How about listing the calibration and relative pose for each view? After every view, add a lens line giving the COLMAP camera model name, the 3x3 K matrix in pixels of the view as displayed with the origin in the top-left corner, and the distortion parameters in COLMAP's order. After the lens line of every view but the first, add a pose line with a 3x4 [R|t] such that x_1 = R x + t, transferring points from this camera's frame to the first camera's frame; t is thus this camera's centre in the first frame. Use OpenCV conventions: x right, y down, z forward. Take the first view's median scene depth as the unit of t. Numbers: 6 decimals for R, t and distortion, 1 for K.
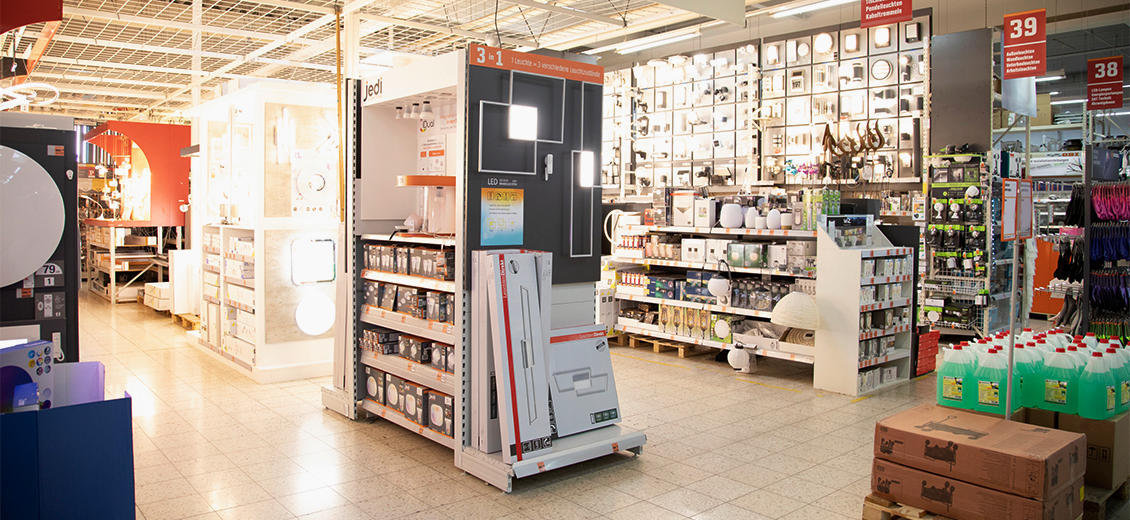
lens RADIAL K [[772.4, 0, 566.9], [0, 772.4, 237.8], [0, 0, 1]] dist [-0.147664, 0.099114]
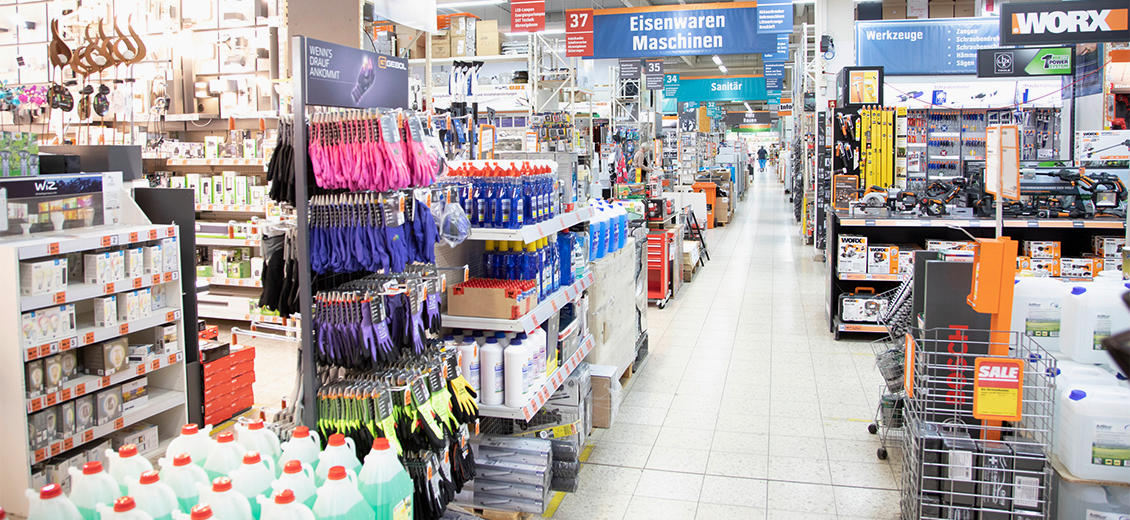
lens RADIAL K [[772.4, 0, 566.9], [0, 772.4, 237.8], [0, 0, 1]] dist [-0.147664, 0.099114]
pose [[0.829954, -0.072273, 0.553130, 0.387716], [0.026907, 0.995604, 0.089713, -0.022888], [-0.557182, -0.059574, 0.828250, 0.327073]]
